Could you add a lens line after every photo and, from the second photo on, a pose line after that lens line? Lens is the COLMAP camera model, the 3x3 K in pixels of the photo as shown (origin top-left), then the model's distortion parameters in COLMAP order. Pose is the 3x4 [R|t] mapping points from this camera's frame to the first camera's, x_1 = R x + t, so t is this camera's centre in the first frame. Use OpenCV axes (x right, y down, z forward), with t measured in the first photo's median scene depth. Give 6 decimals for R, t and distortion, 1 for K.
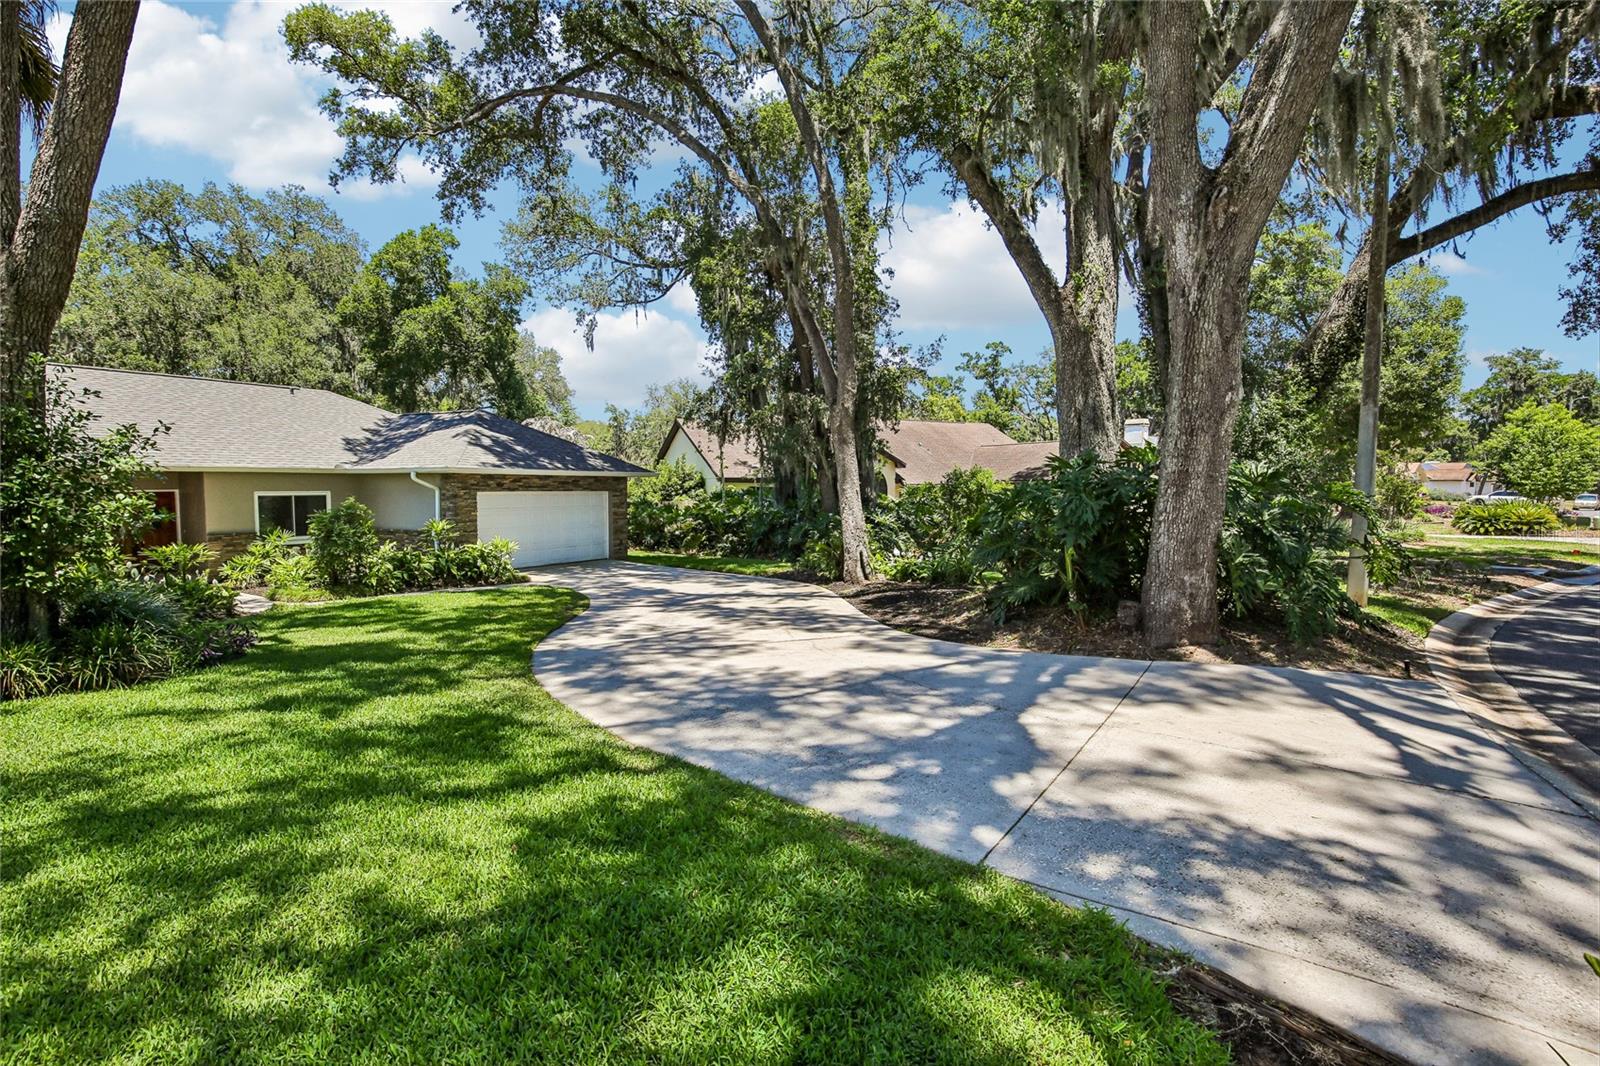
lens RADIAL K [[751.1, 0, 784.9], [0, 751.1, 531.8], [0, 0, 1]] dist [-0.012125, -0.001227]
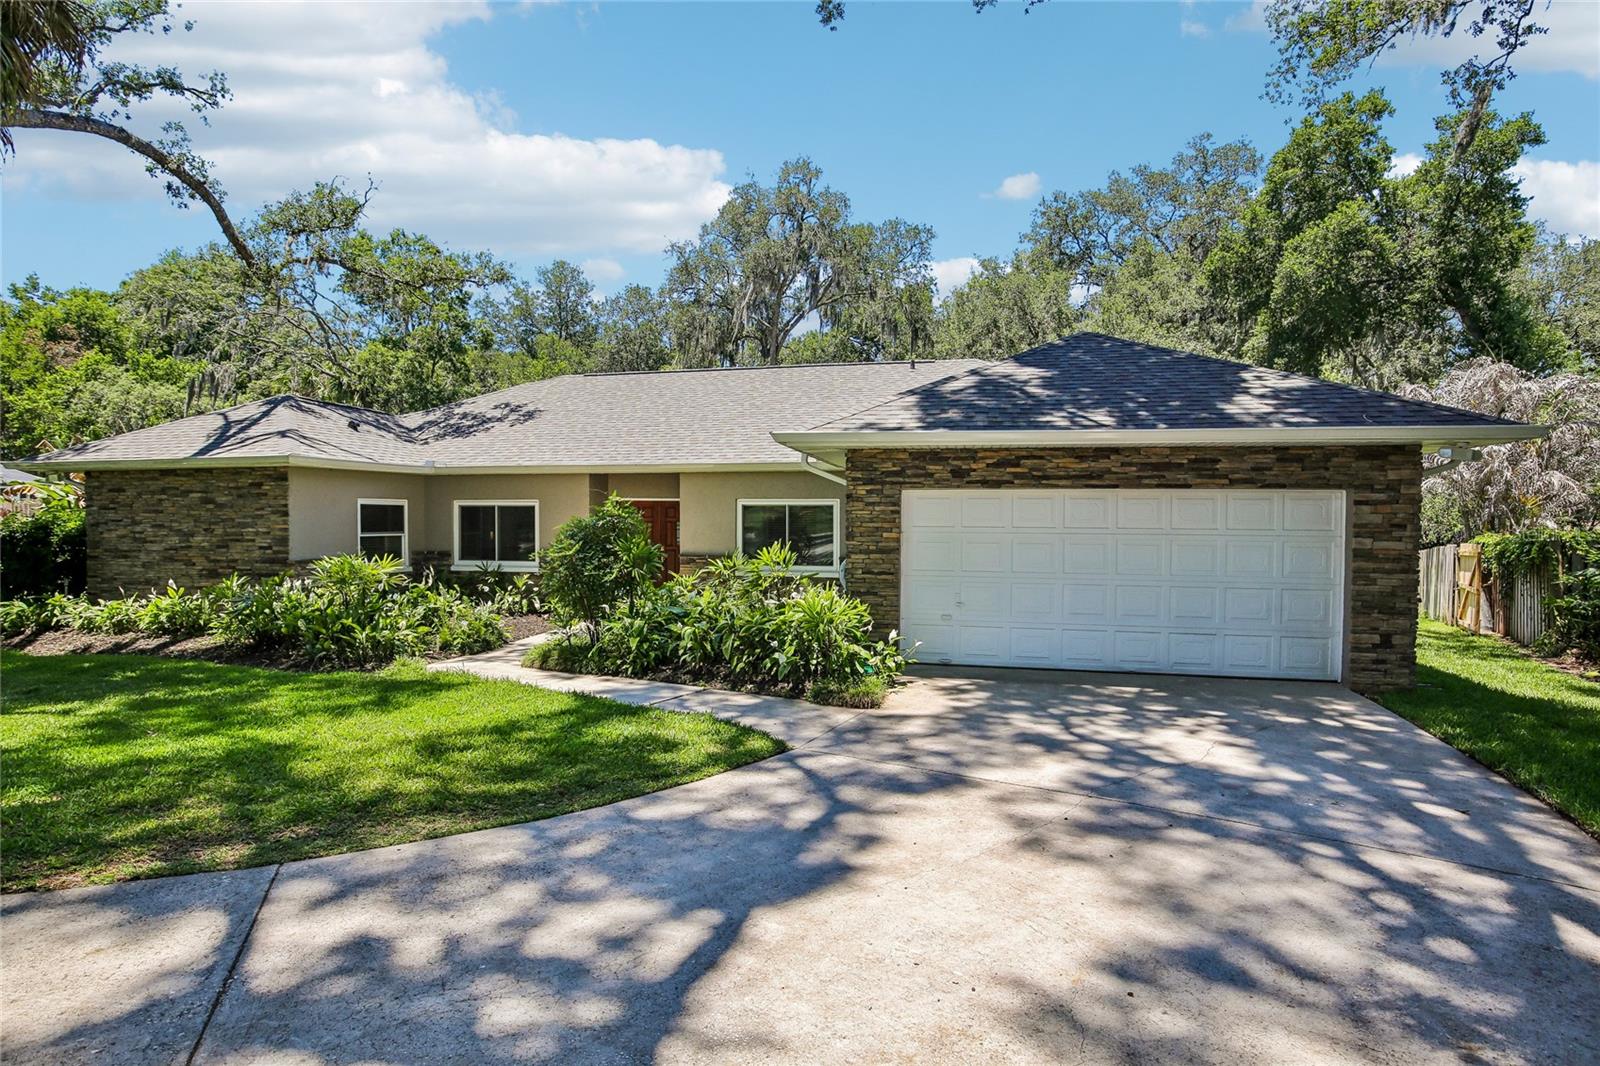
lens RADIAL K [[814.0, 0, 773.4], [0, 814.0, 538.8], [0, 0, 1]] dist [-0.016374, -0.000688]
pose [[0.325081, 0.021425, -0.945444, 0.039124], [-0.063678, 0.997970, 0.000720, -0.017015], [0.943540, 0.059970, 0.325785, 0.728452]]
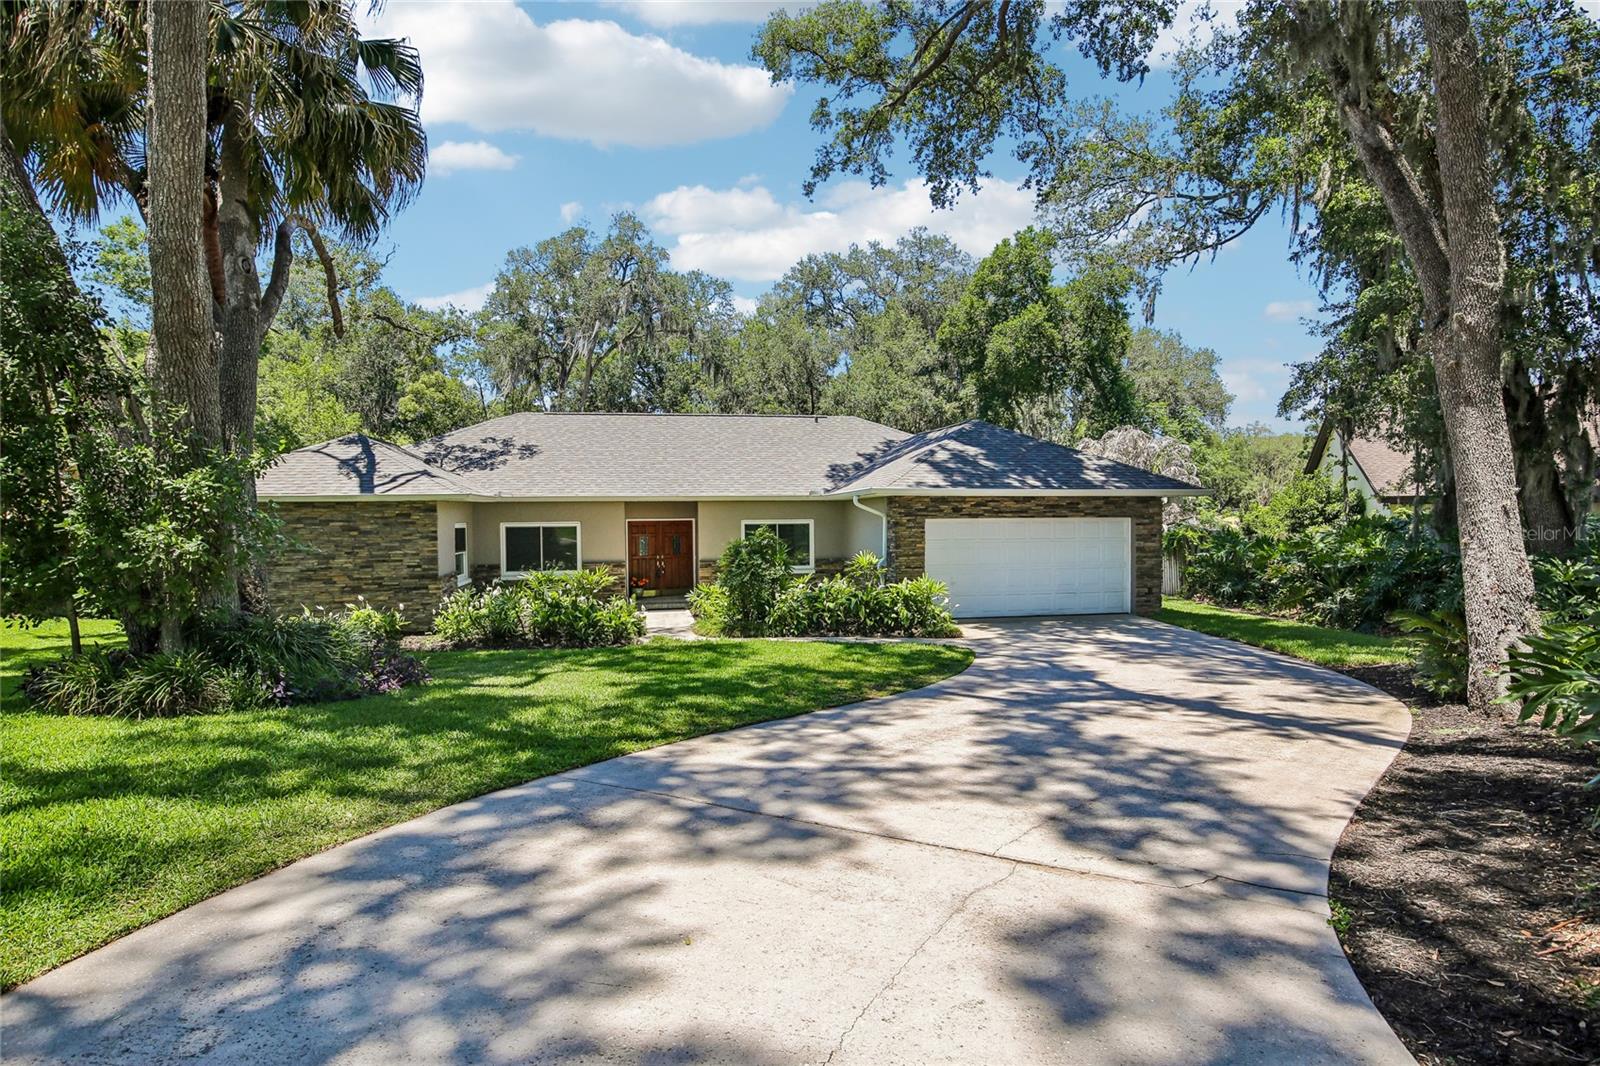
lens RADIAL K [[814.0, 0, 780.7], [0, 814.0, 533.2], [0, 0, 1]] dist [-0.016374, -0.000688]
pose [[0.667528, 0.005796, -0.744562, 0.131371], [-0.037207, 0.998980, -0.025580, -0.009112], [0.743654, 0.044778, 0.667063, 0.287800]]
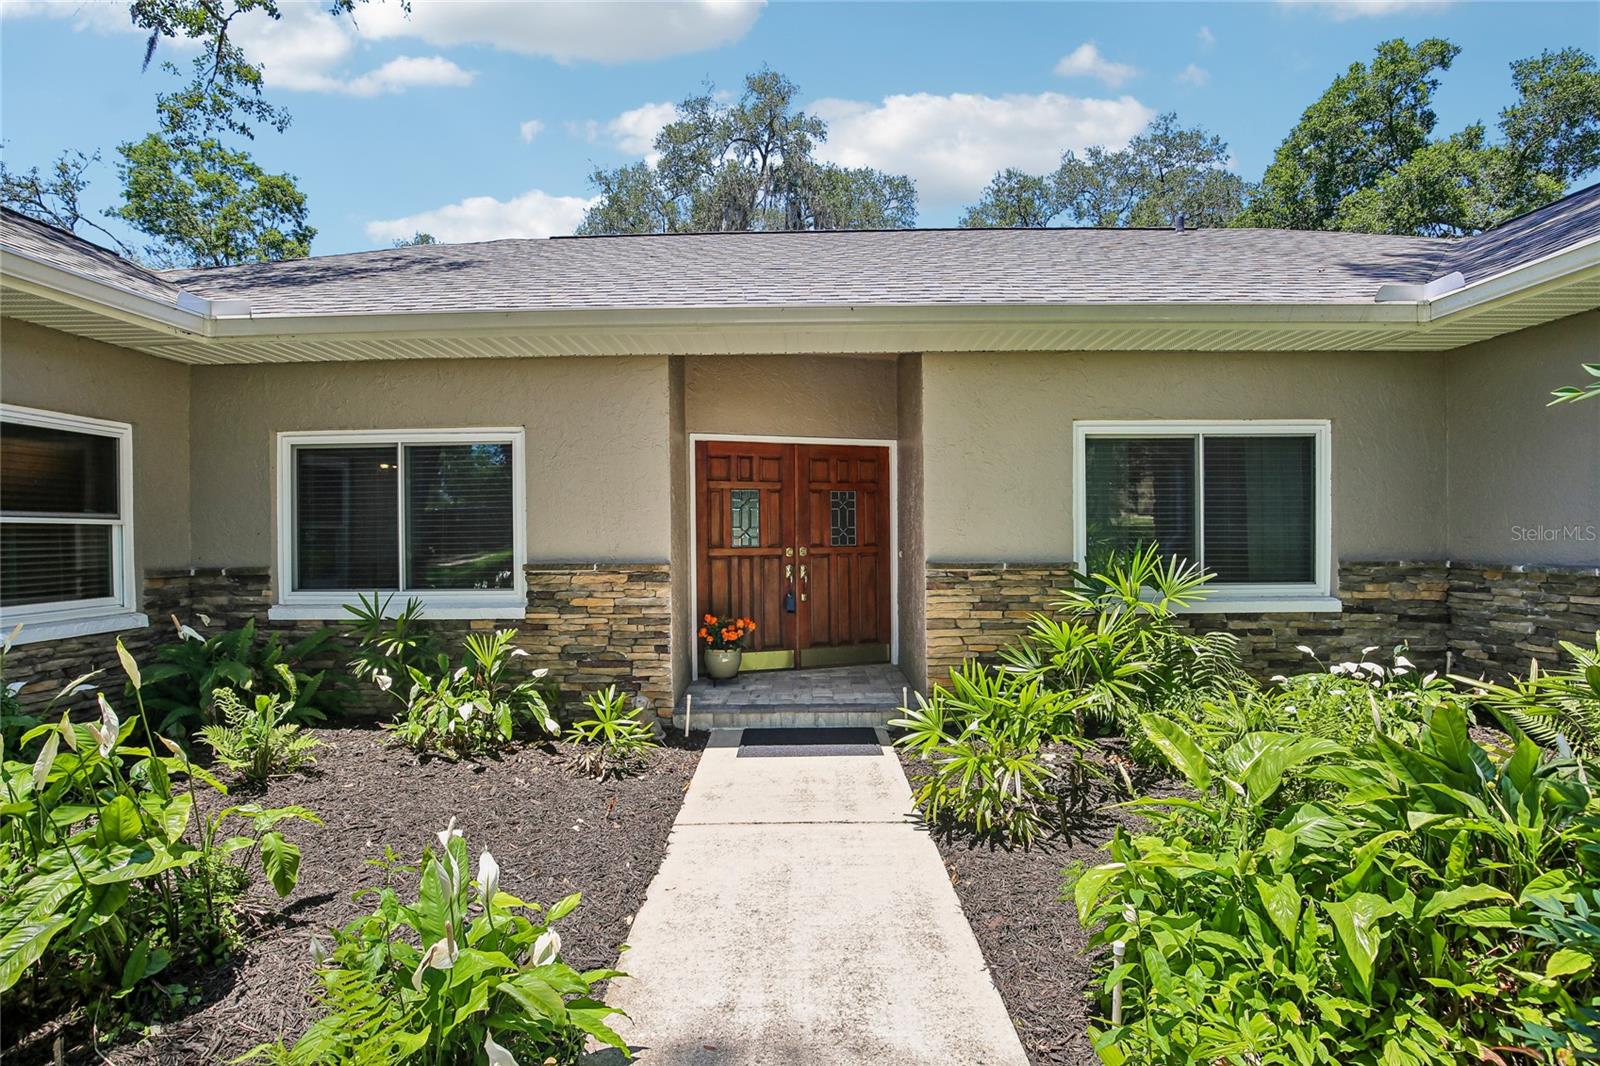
lens RADIAL K [[751.1, 0, 785.8], [0, 751.1, 533.3], [0, 0, 1]] dist [-0.012125, -0.001227]
pose [[0.513213, -0.004493, -0.858250, -0.488117], [-0.046600, 0.998365, -0.033093, 0.003701], [0.856995, 0.056978, 0.512164, 0.711798]]
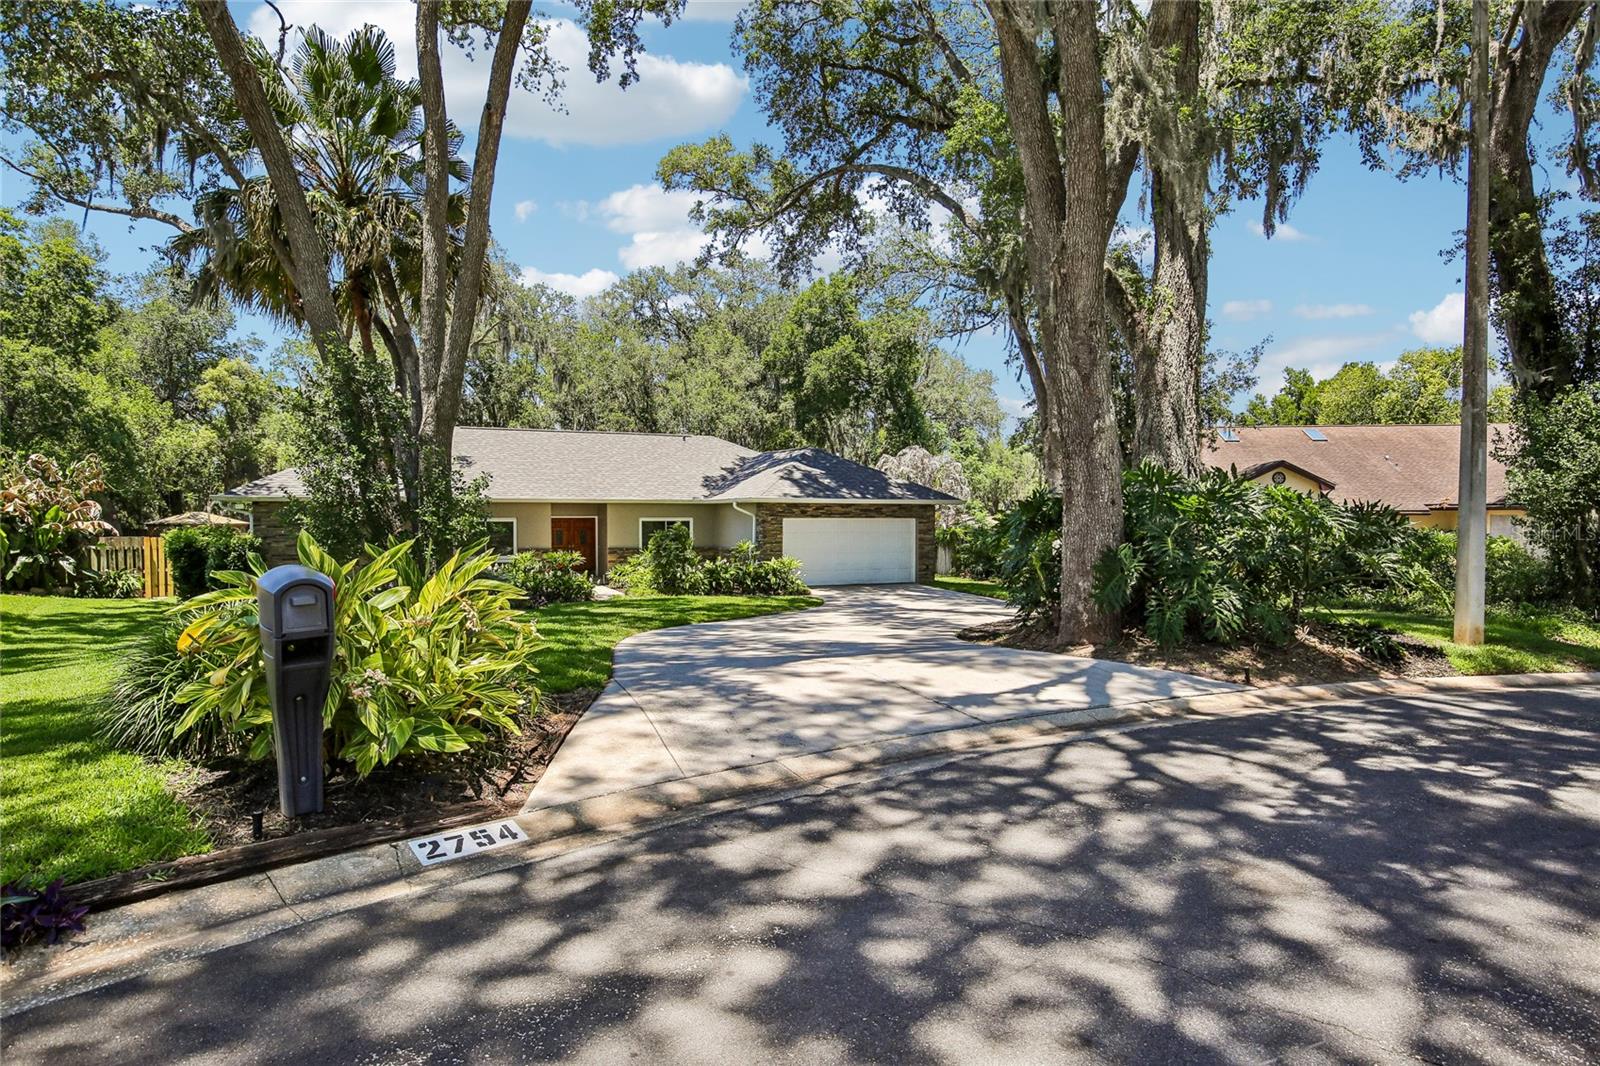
lens RADIAL K [[883.4, 0, 785.2], [0, 883.4, 537.1], [0, 0, 1]] dist [0.007763, 0.000819]
pose [[0.830397, 0.010170, -0.557080, 0.347202], [-0.032662, 0.999002, -0.030451, 0.017822], [0.556214, 0.043482, 0.829901, -0.138403]]
